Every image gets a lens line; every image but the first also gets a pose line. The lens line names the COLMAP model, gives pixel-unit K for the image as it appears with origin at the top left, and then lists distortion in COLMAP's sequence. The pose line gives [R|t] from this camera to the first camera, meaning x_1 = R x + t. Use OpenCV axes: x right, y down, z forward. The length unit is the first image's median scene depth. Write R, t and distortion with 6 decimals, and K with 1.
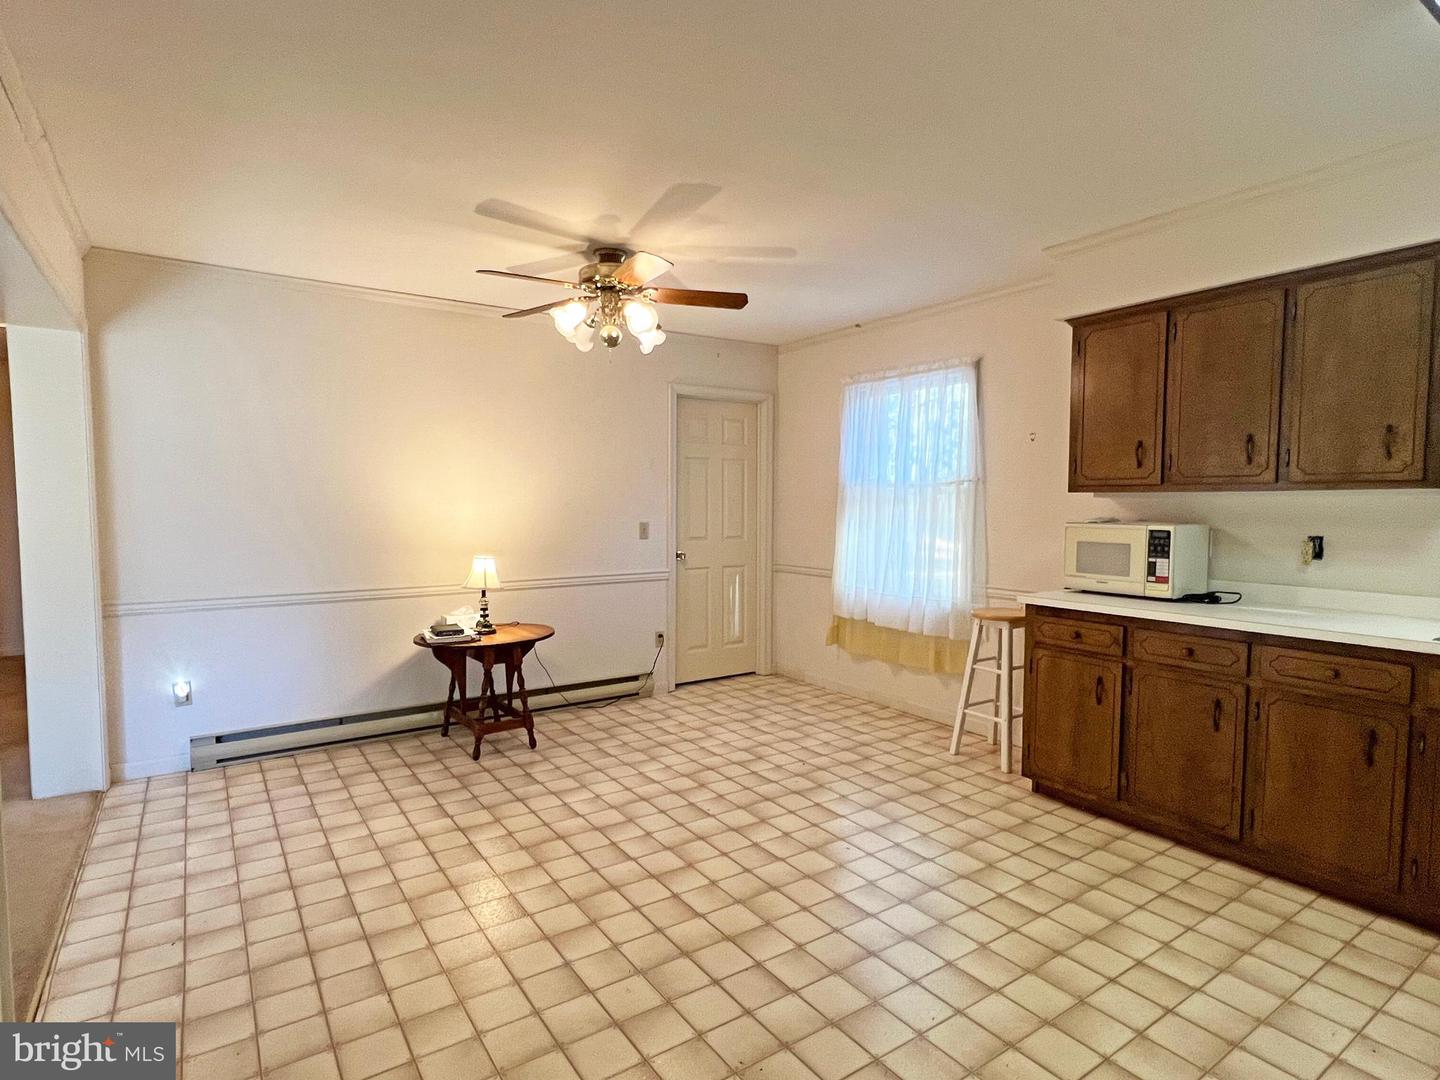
lens RADIAL K [[763.2, 0, 720.0], [0, 763.2, 540.0], [0, 0, 1]] dist [0.001619, 0.000540]
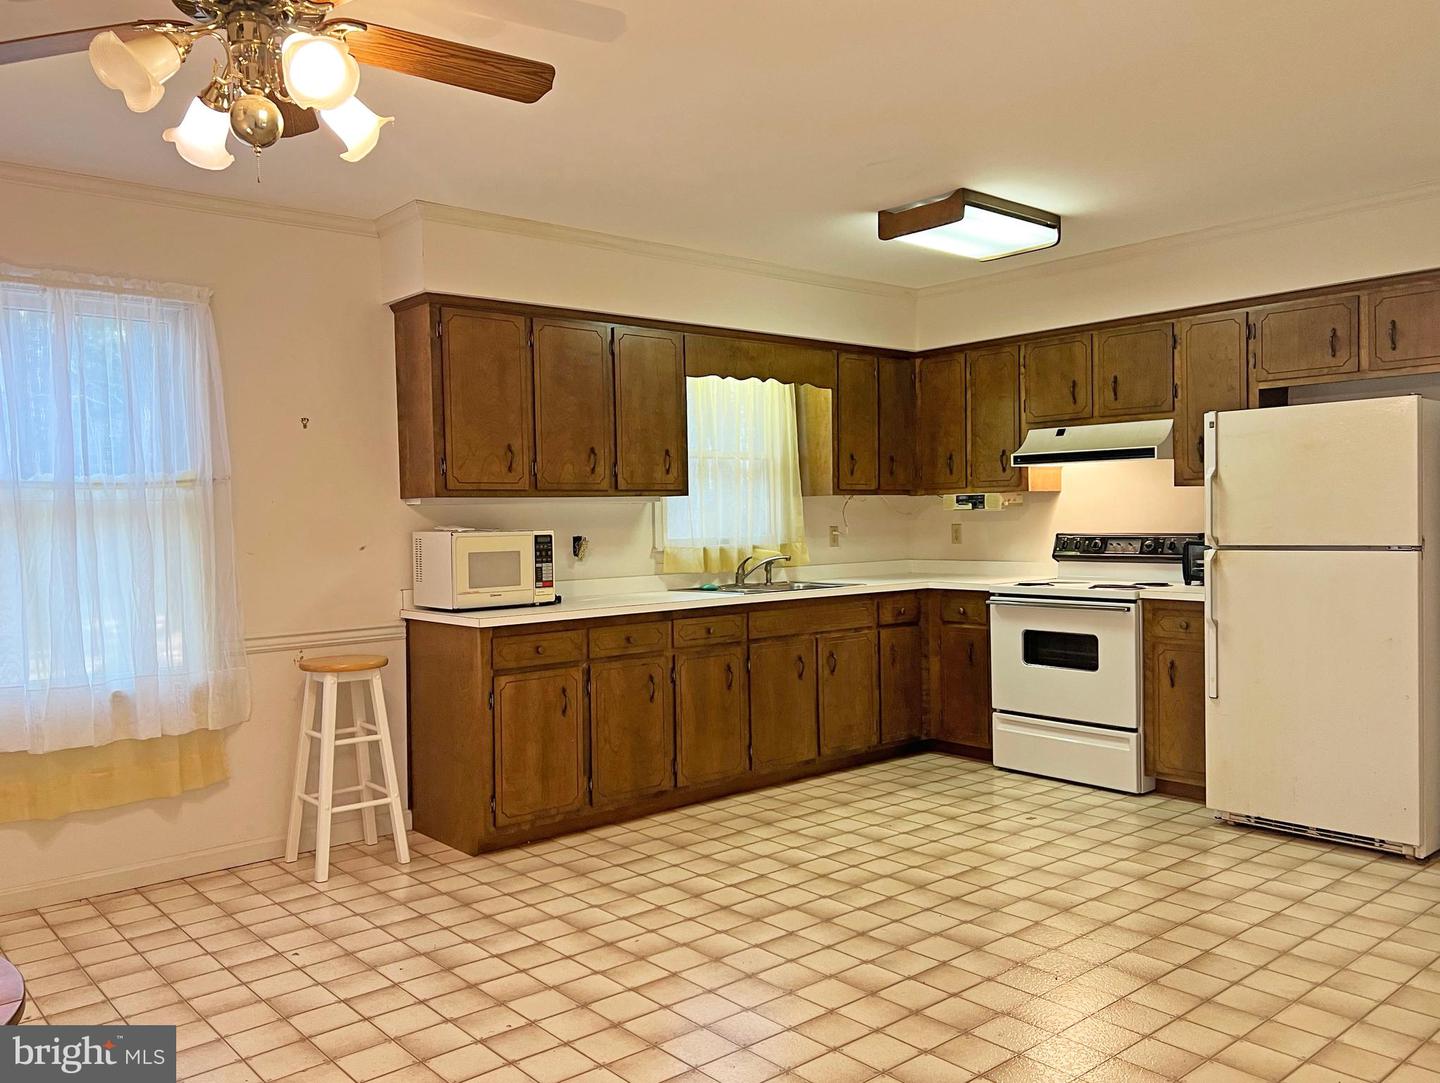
lens RADIAL K [[1128.1, 0, 684.3], [0, 1128.1, 516.4], [0, 0, 1]] dist [0.002134, -0.002262]
pose [[-0.091067, 0.001415, 0.995844, -0.916086], [0.074917, 0.997175, 0.005434, -0.031289], [-0.993023, 0.075101, -0.090916, 0.944807]]
